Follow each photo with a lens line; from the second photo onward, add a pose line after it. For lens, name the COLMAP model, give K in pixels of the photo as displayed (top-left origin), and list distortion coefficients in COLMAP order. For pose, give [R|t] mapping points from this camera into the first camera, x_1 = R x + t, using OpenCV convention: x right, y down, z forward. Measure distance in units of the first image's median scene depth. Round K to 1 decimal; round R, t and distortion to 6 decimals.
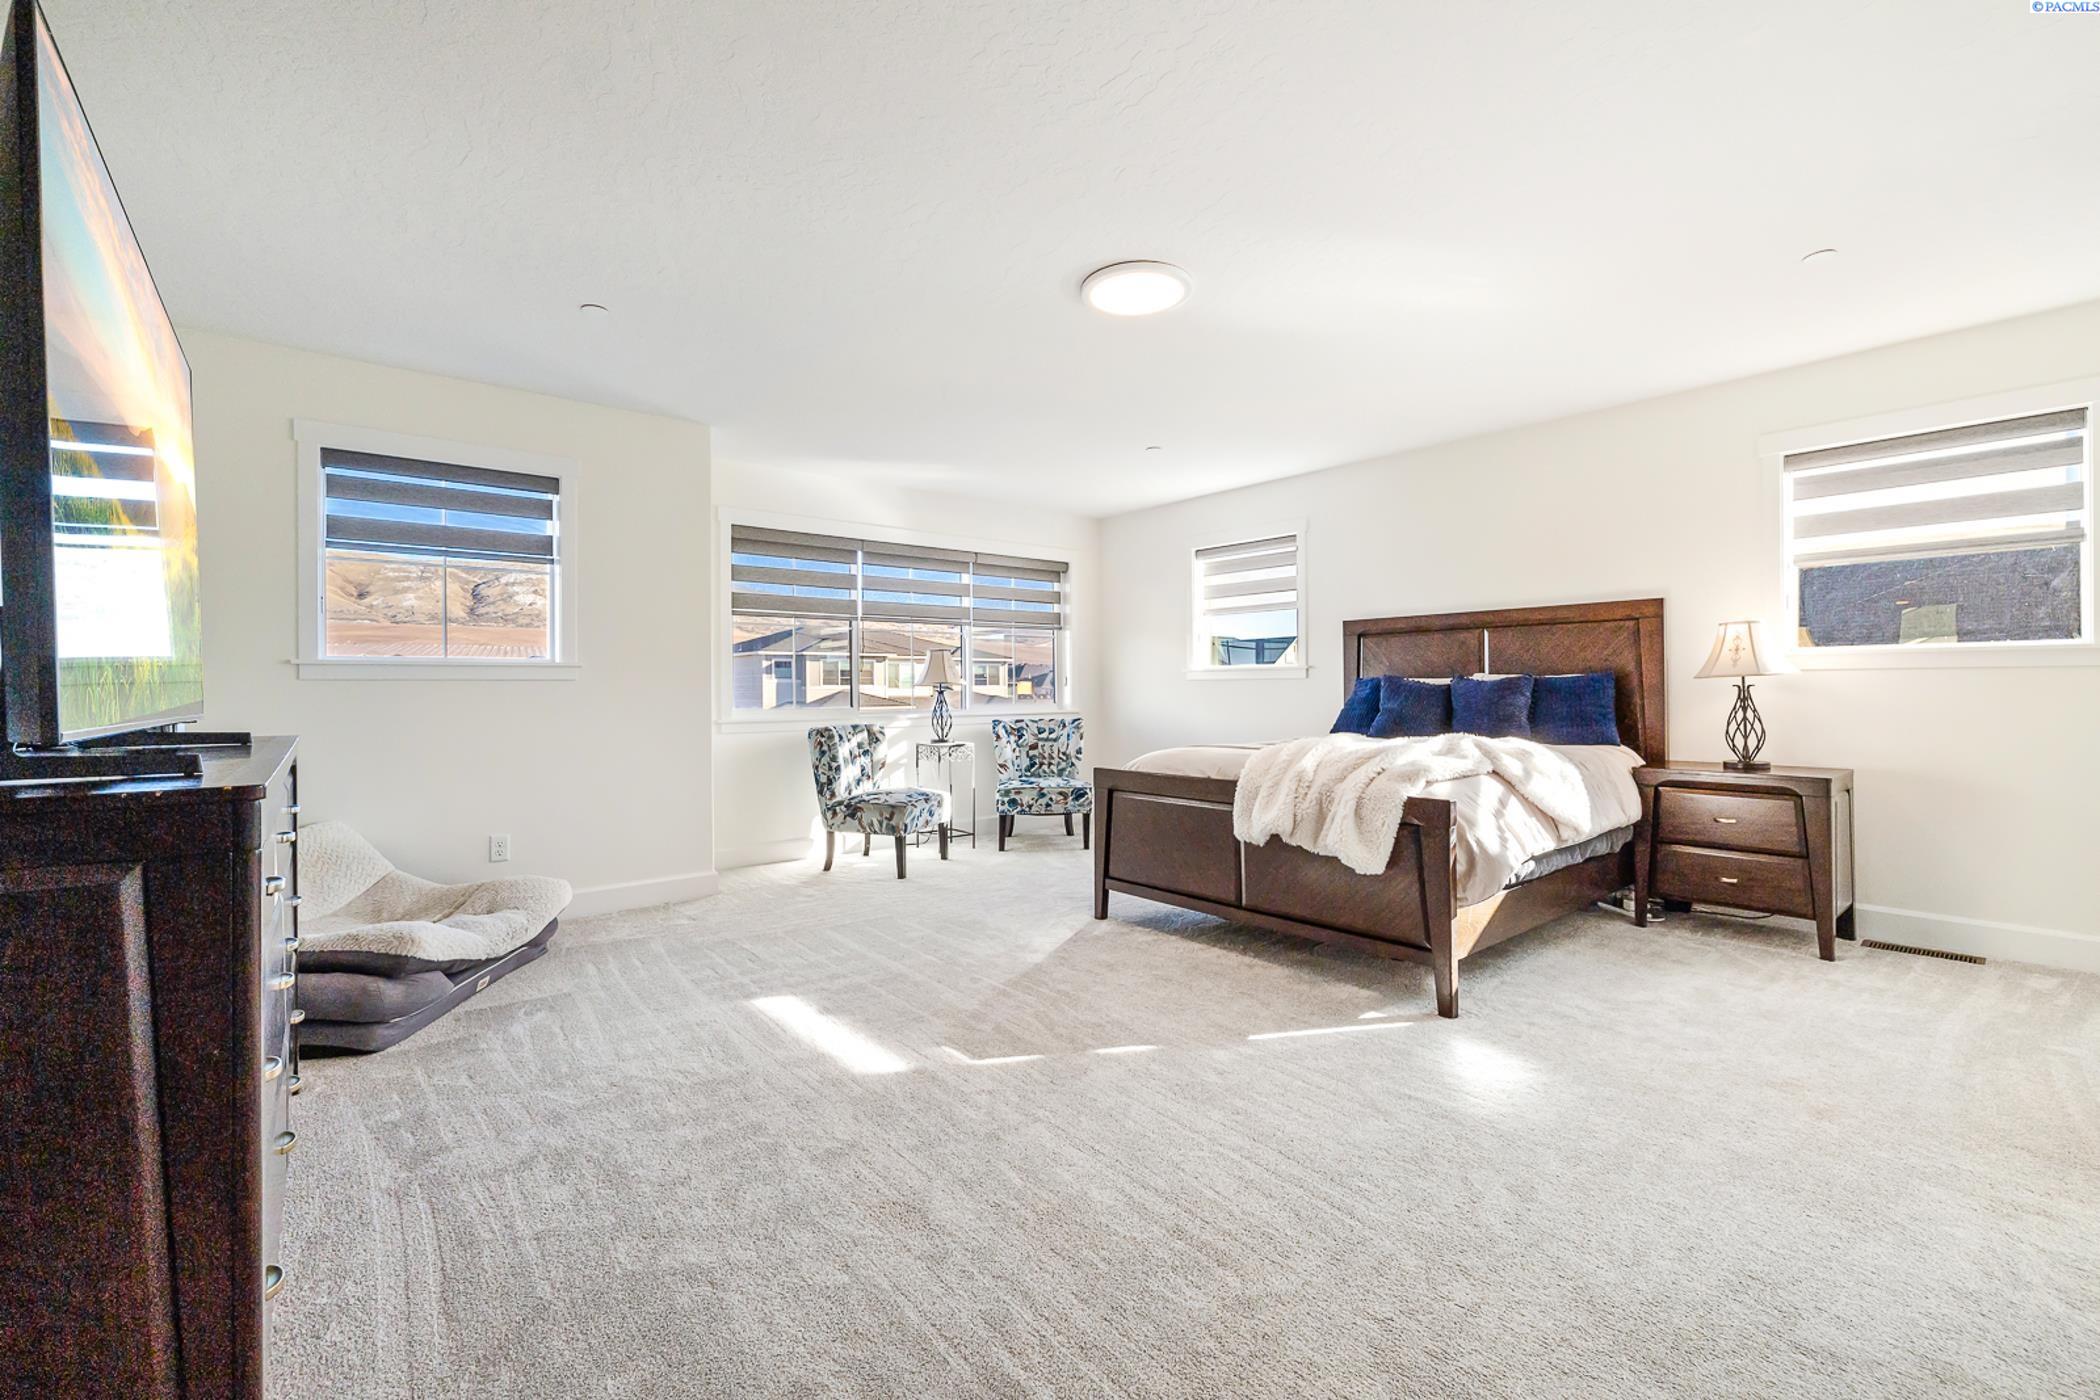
lens RADIAL K [[898.0, 0, 1015.7], [0, 898.0, 686.0], [0, 0, 1]] dist [-0.000727, 0.000842]
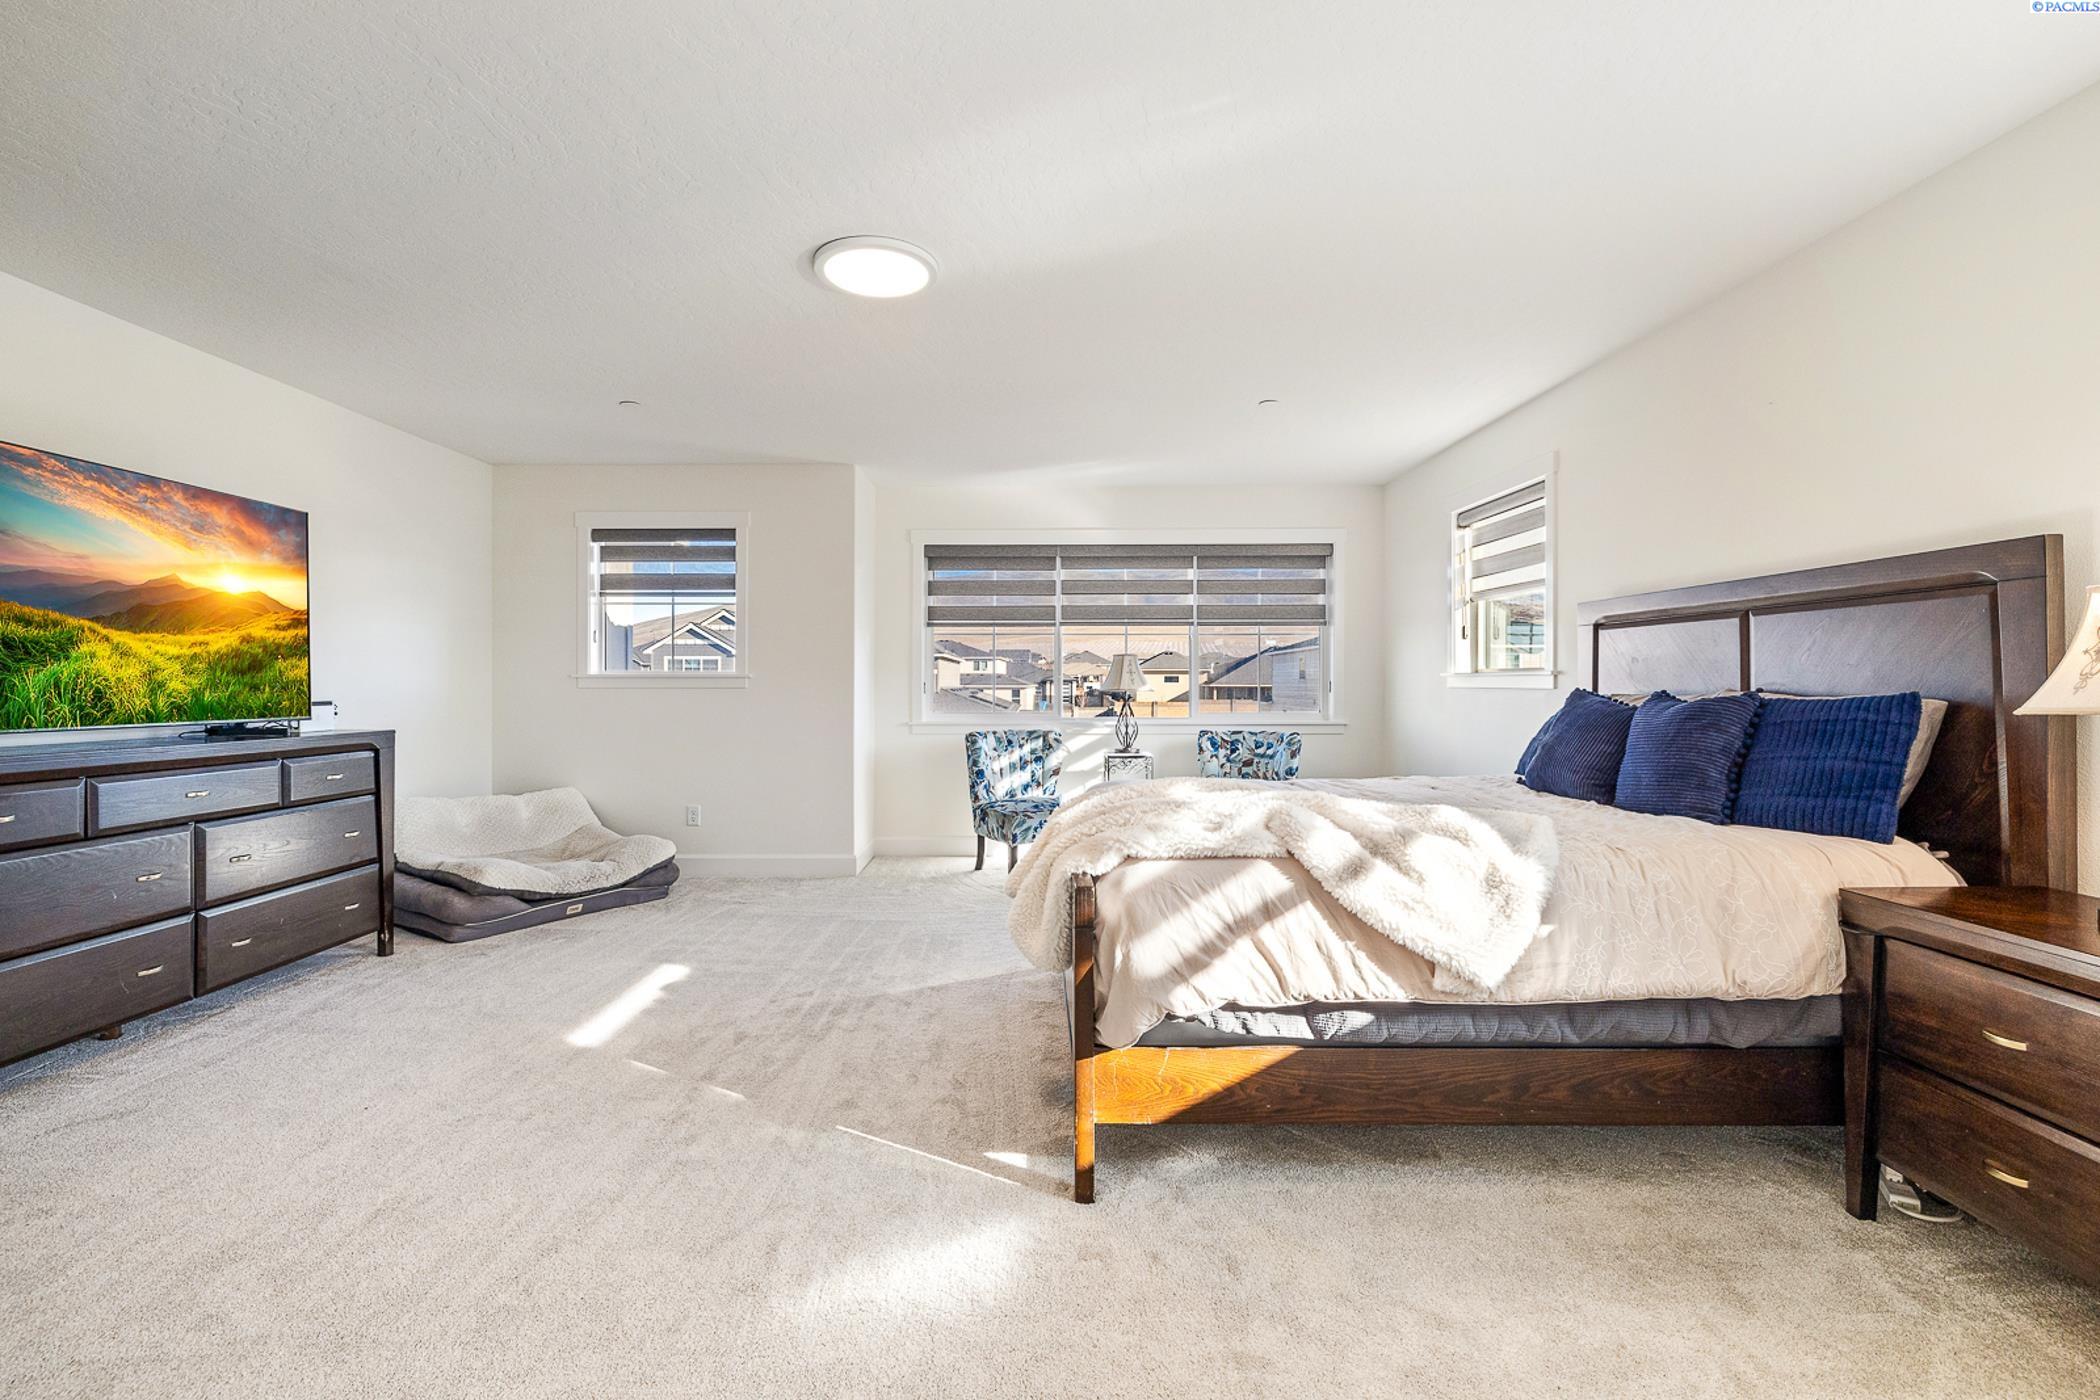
lens RADIAL K [[898.0, 0, 1050.3], [0, 898.0, 682.1], [0, 0, 1]] dist [-0.000727, 0.000842]
pose [[0.759736, 0.006665, -0.650198, 0.494304], [-0.001288, 0.999961, 0.008746, -0.020132], [0.650231, -0.005807, 0.759715, 0.248154]]
